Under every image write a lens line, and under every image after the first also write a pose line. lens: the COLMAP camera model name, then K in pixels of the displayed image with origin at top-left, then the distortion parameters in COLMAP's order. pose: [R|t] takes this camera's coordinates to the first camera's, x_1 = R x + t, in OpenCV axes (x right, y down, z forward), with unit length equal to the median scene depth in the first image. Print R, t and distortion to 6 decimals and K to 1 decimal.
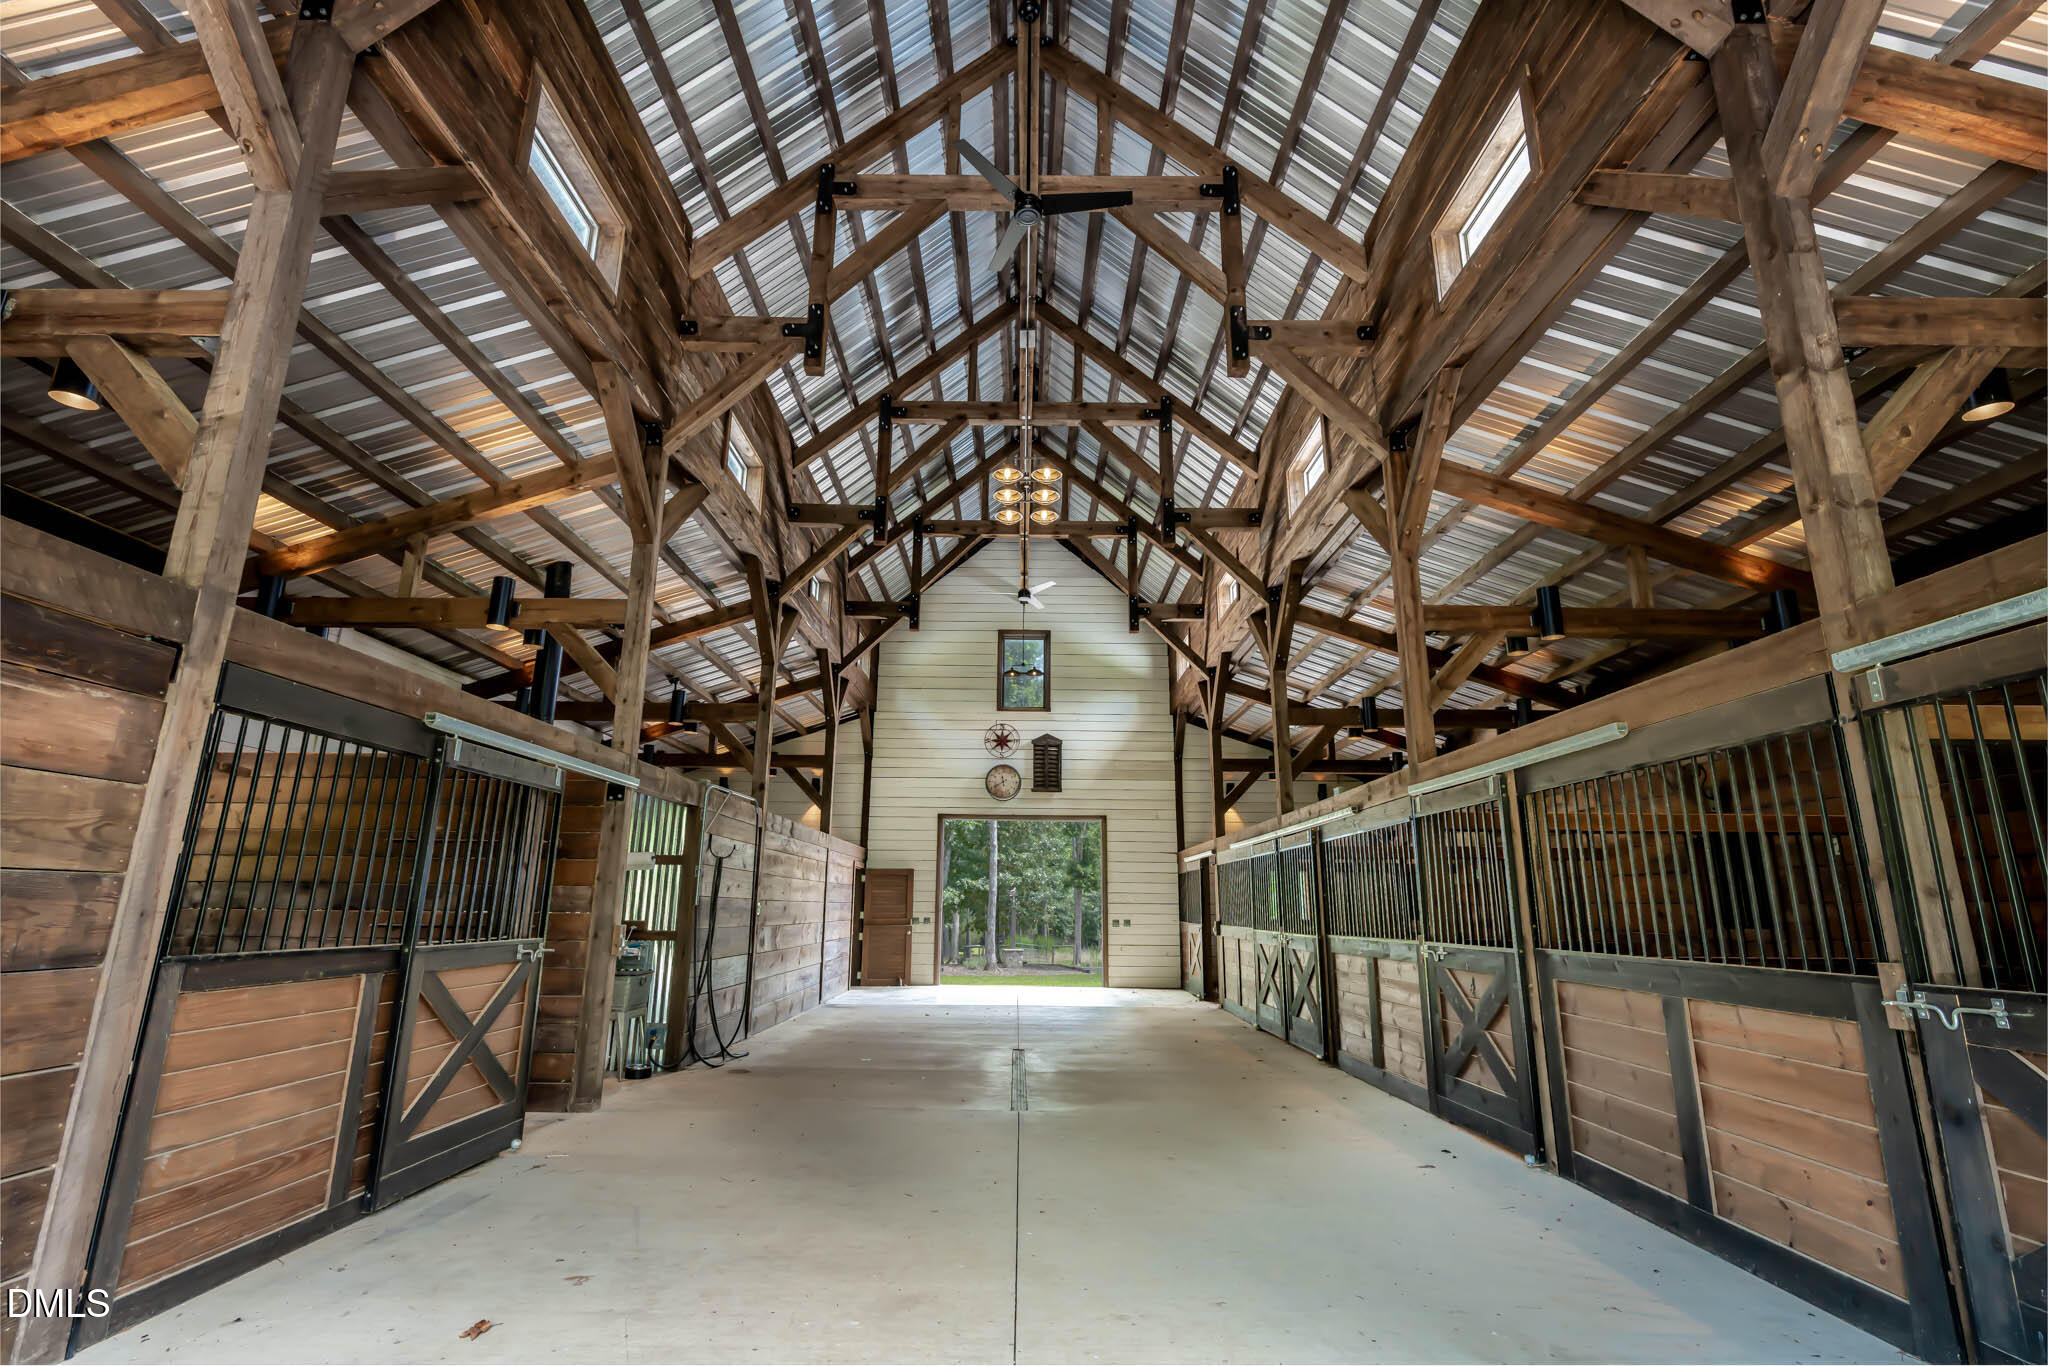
lens RADIAL K [[921.2, 0, 1024.0], [0, 921.2, 683.0], [0, 0, 1]] dist [0.000441, 0.000394]
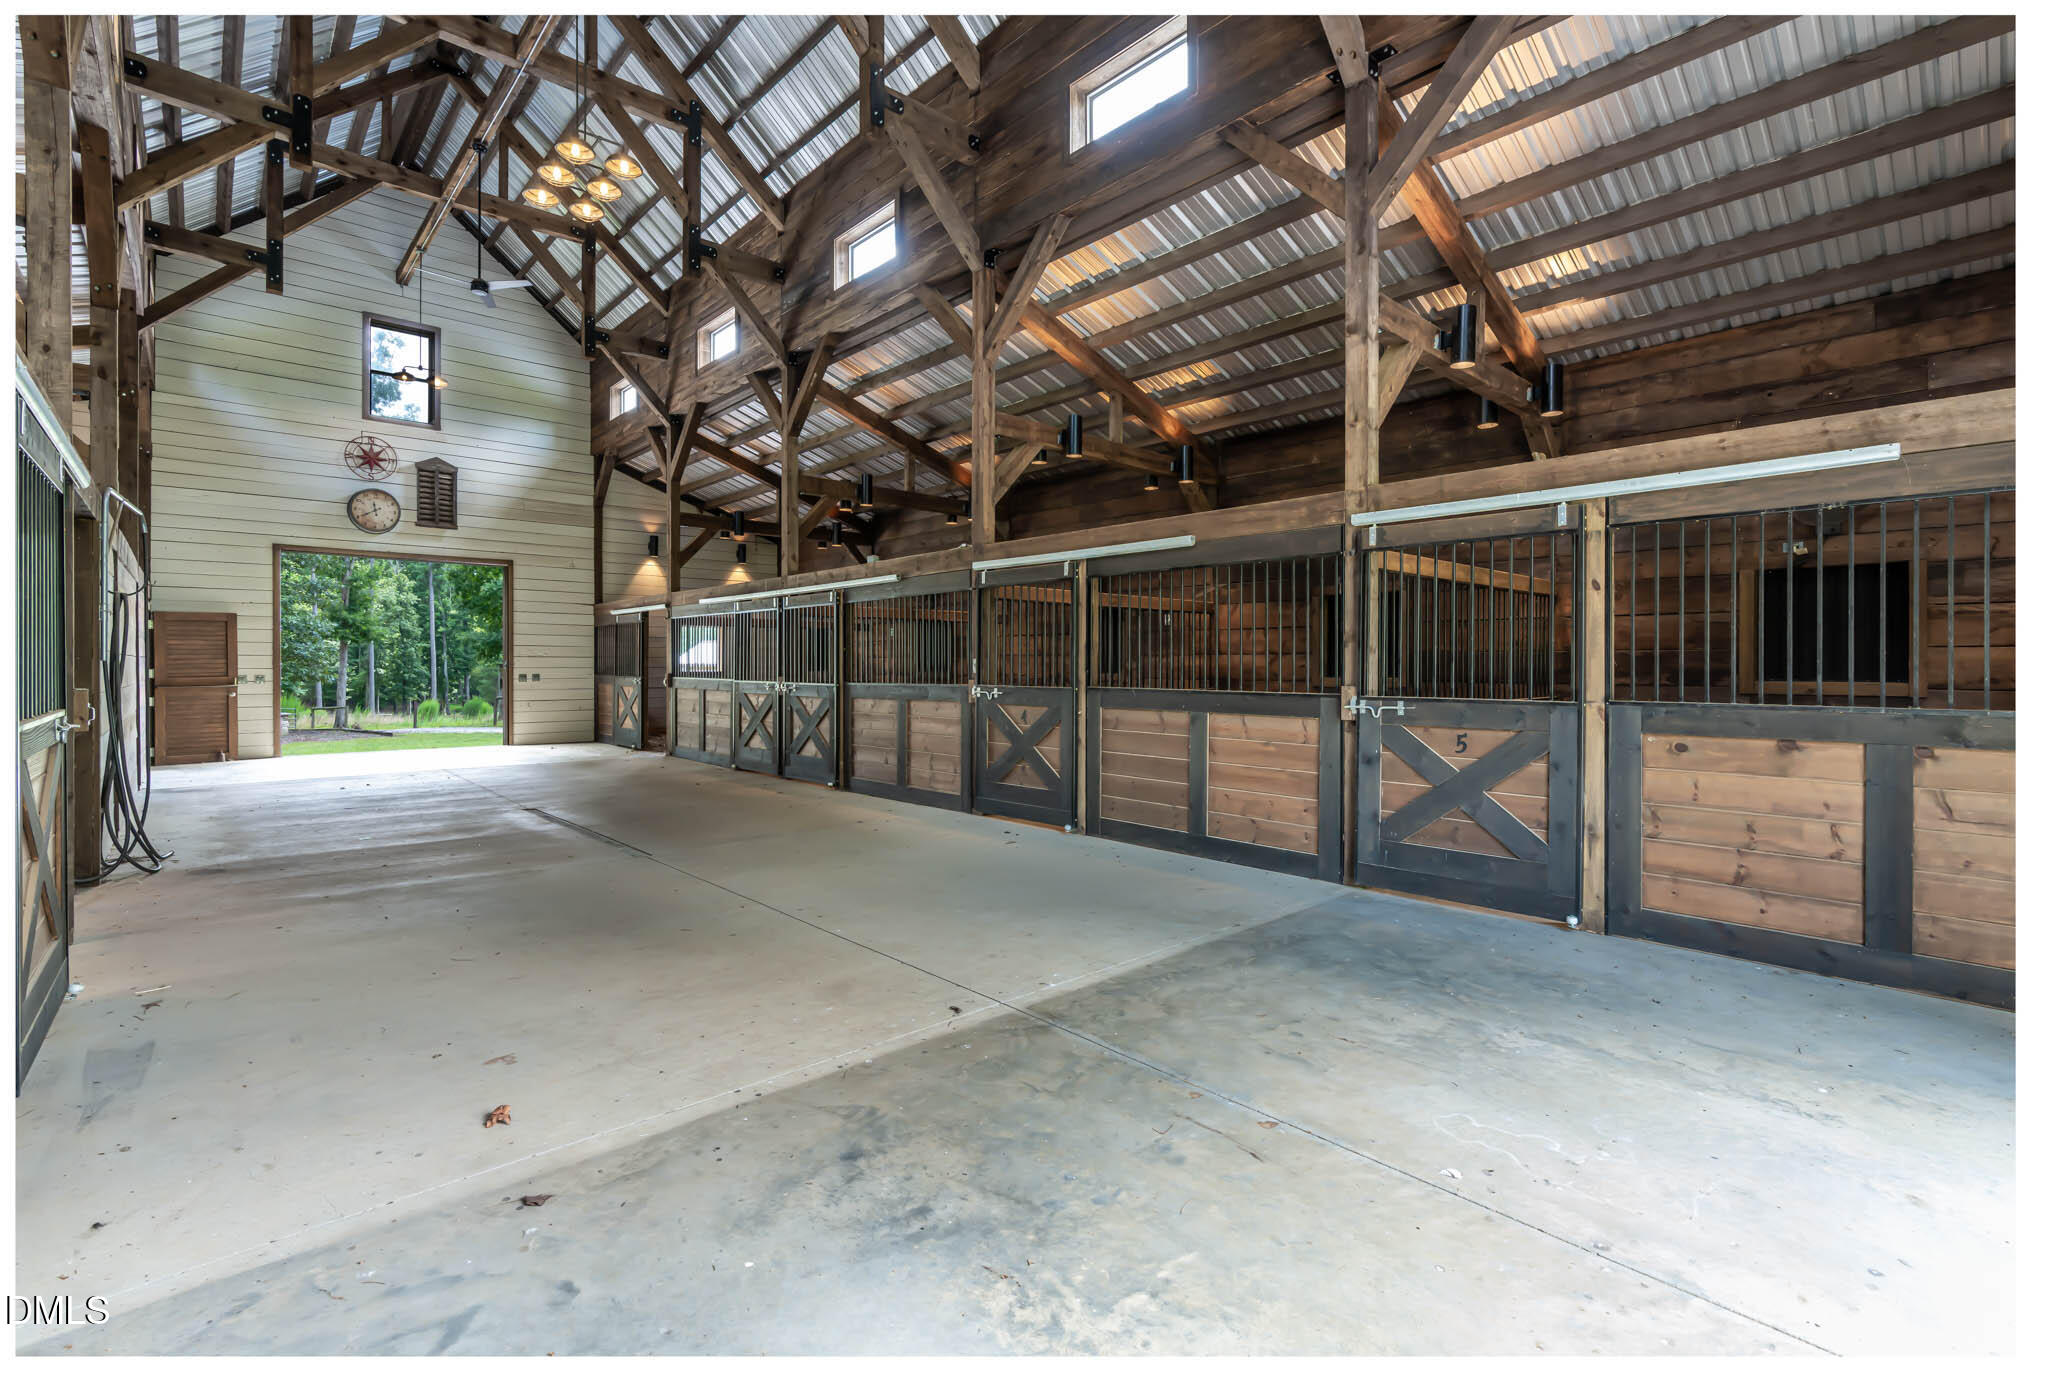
lens RADIAL K [[922.4, 0, 1025.7], [0, 922.4, 660.0], [0, 0, 1]] dist [-0.000516, 0.000083]
pose [[0.740255, -0.006358, 0.672296, -0.198596], [-0.153281, 0.972025, 0.177969, 0.005296], [-0.654620, -0.234792, 0.718571, 0.025579]]
